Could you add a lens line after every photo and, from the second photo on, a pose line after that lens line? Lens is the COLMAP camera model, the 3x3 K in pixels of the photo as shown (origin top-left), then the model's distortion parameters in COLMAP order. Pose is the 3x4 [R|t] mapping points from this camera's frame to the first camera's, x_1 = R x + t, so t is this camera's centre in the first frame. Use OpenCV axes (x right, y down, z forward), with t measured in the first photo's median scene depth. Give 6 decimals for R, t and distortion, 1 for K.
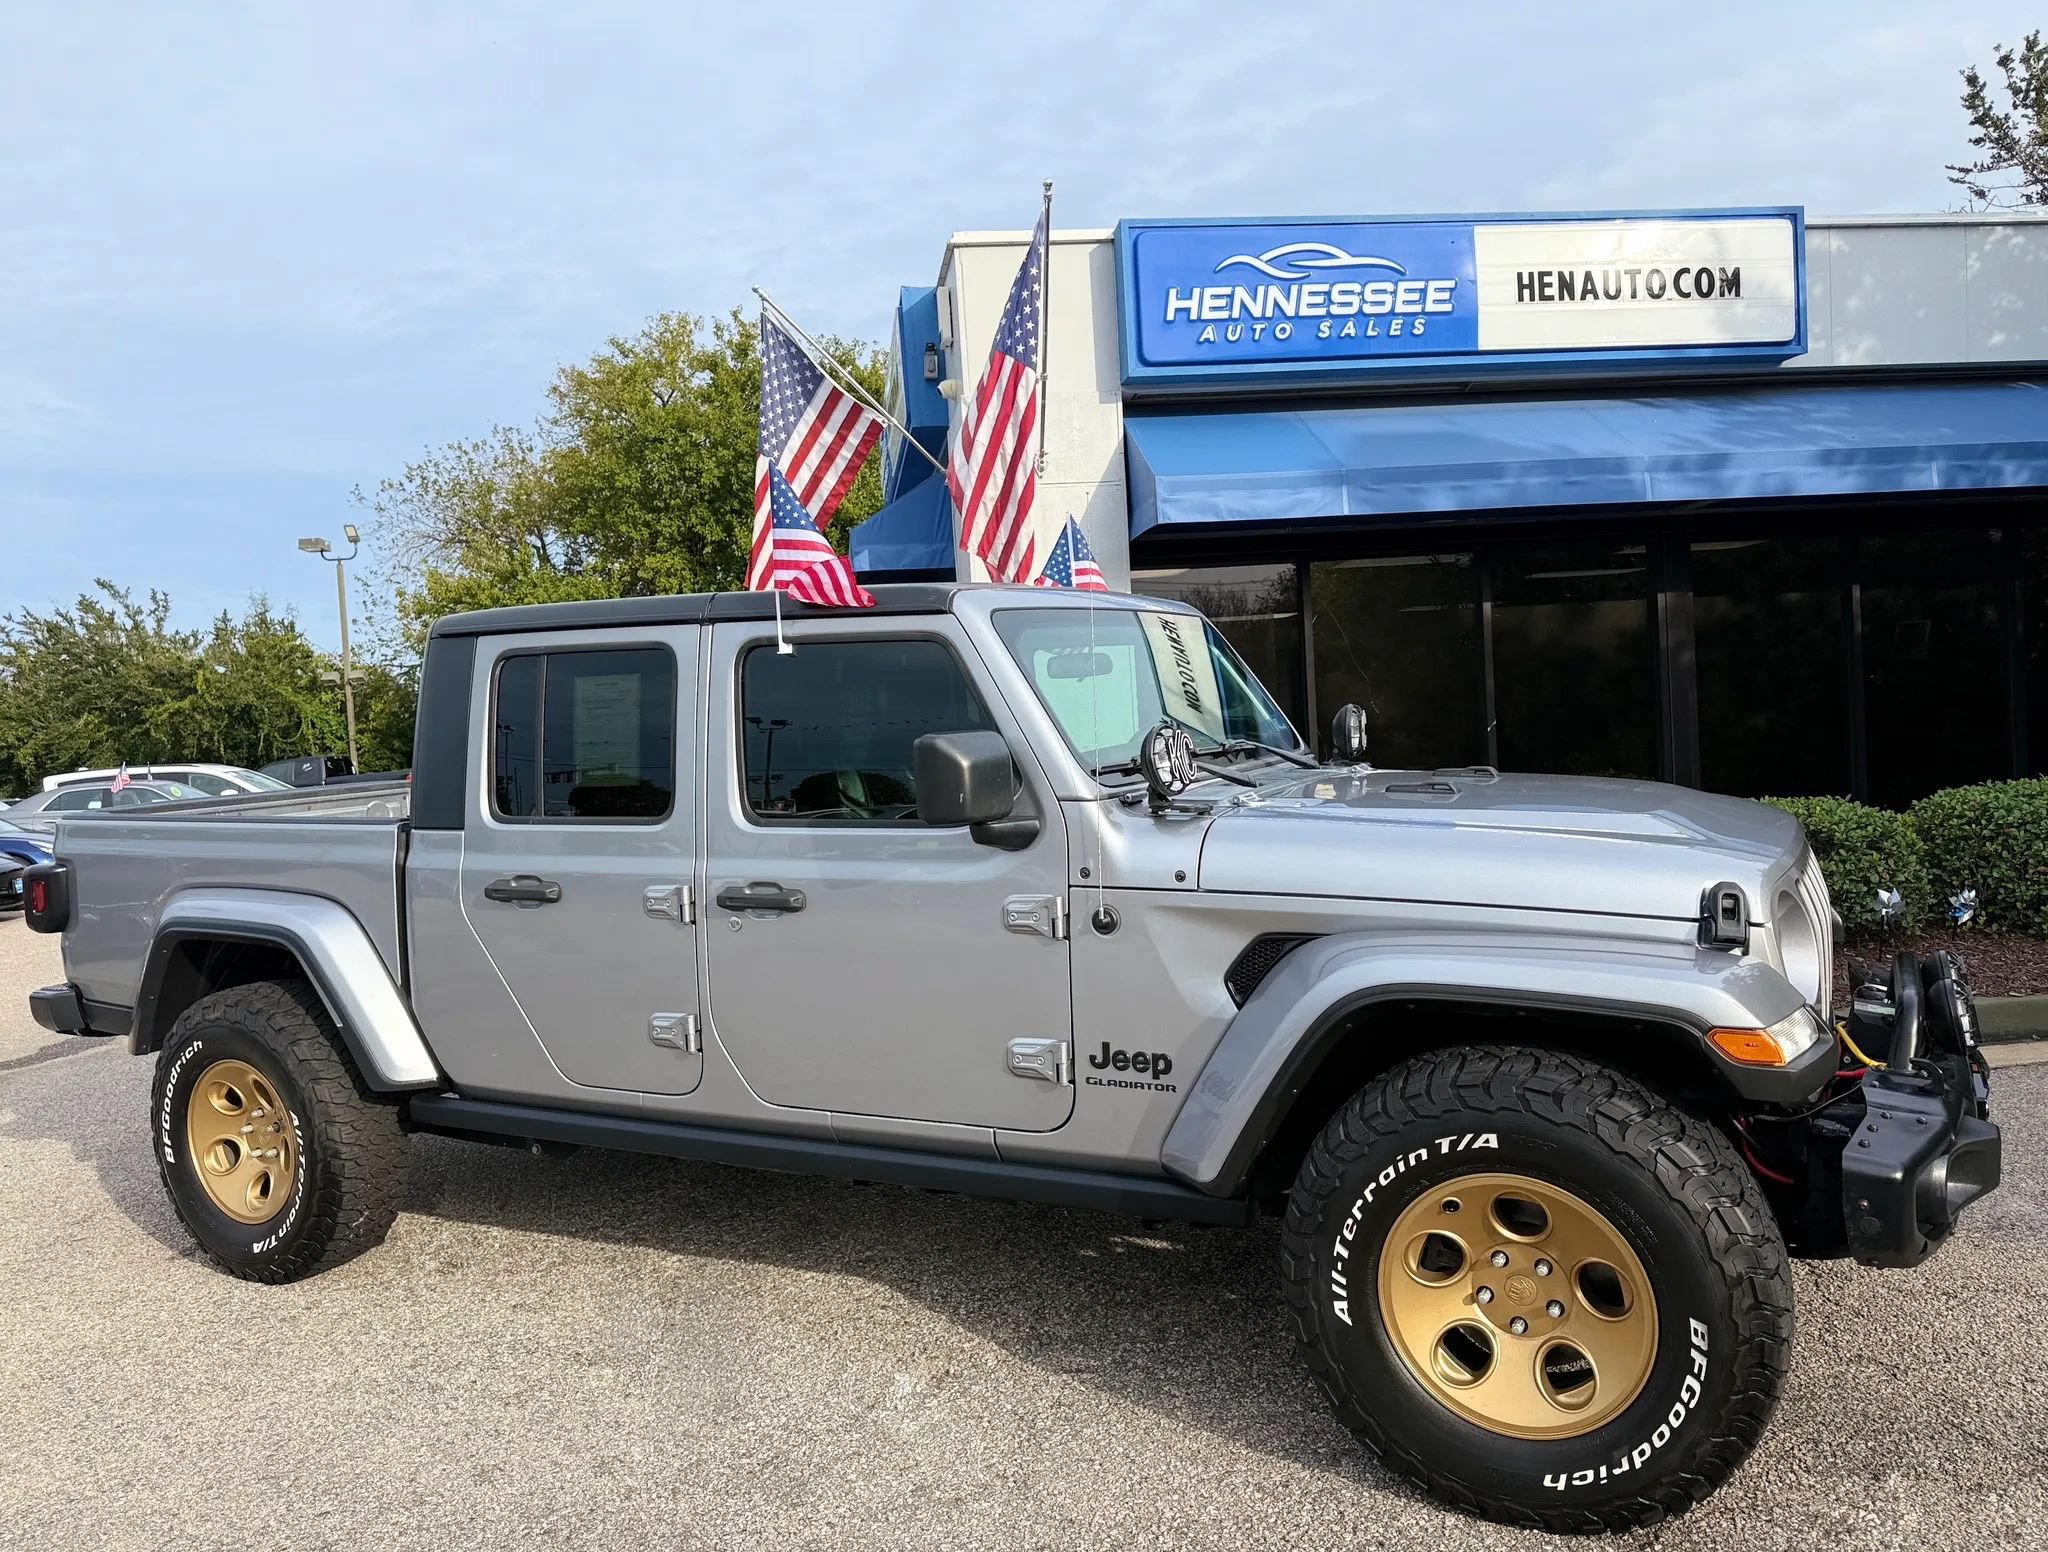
lens RADIAL K [[1506.8, 0, 1025.2], [0, 1506.8, 813.4], [0, 0, 1]] dist [0.073352, -0.110556]
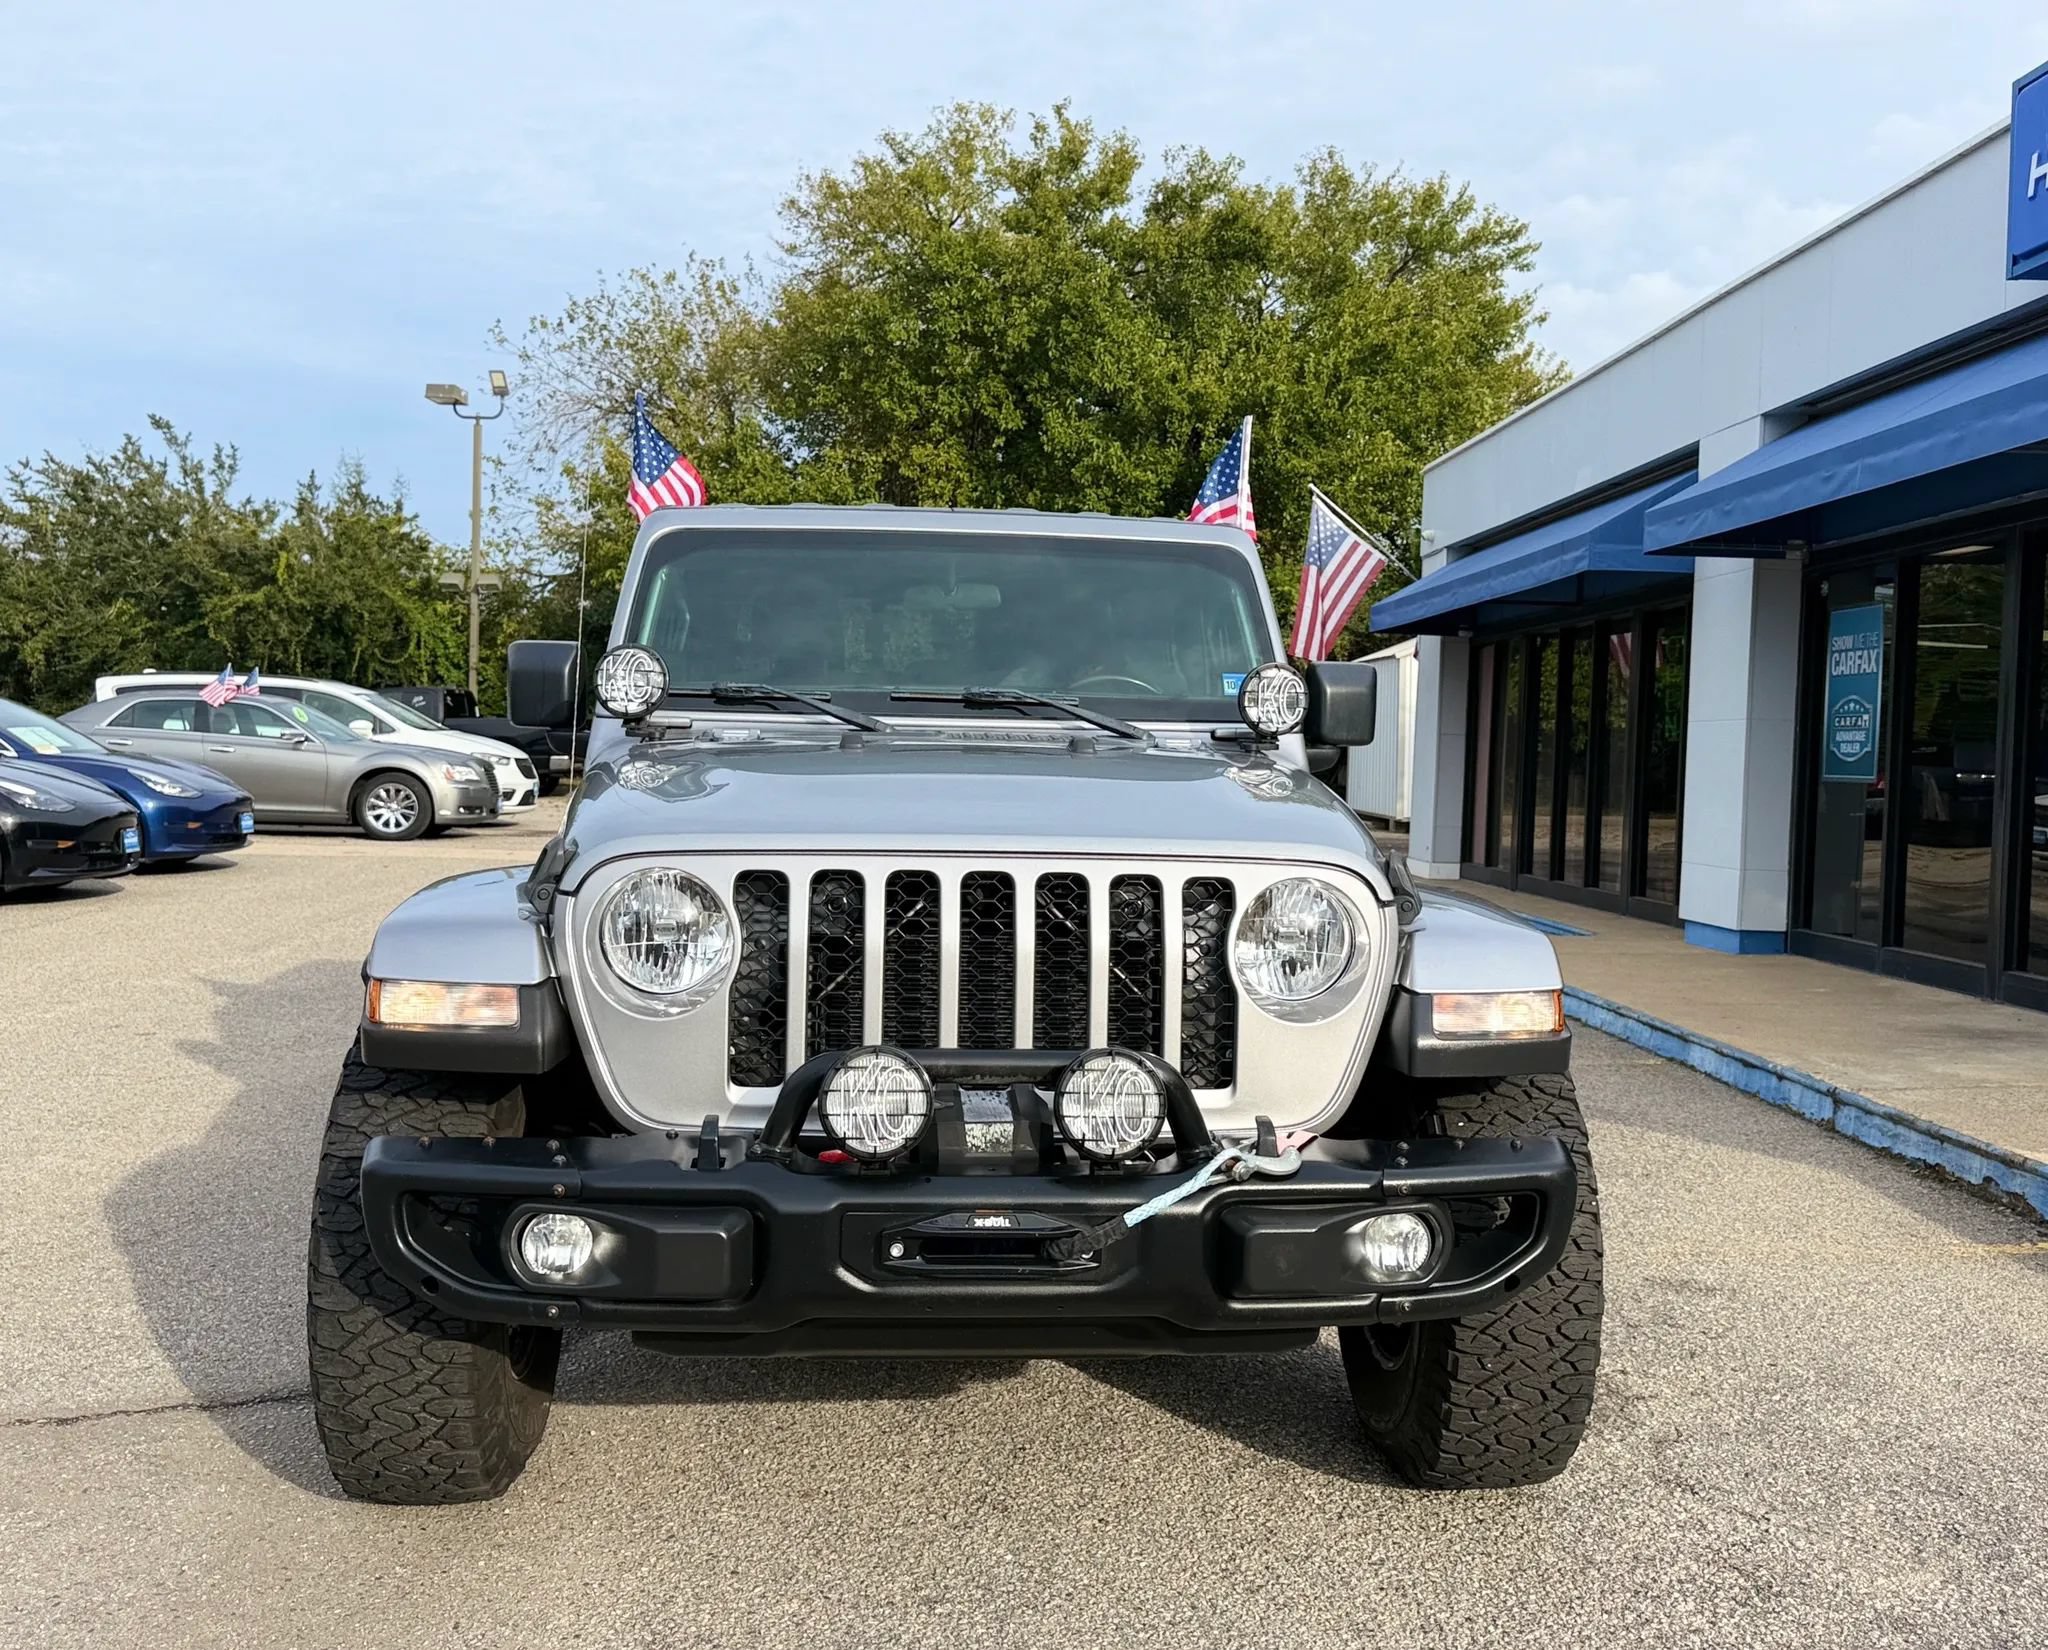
lens RADIAL K [[1933.2, 0, 1020.1], [0, 1933.2, 799.4], [0, 0, 1]] dist [0.248822, -0.595121]
pose [[0.992160, 0.091907, -0.084680, -0.559697], [-0.093784, 0.995422, -0.018454, 0.029958], [0.082597, 0.026251, 0.996237, 0.555057]]
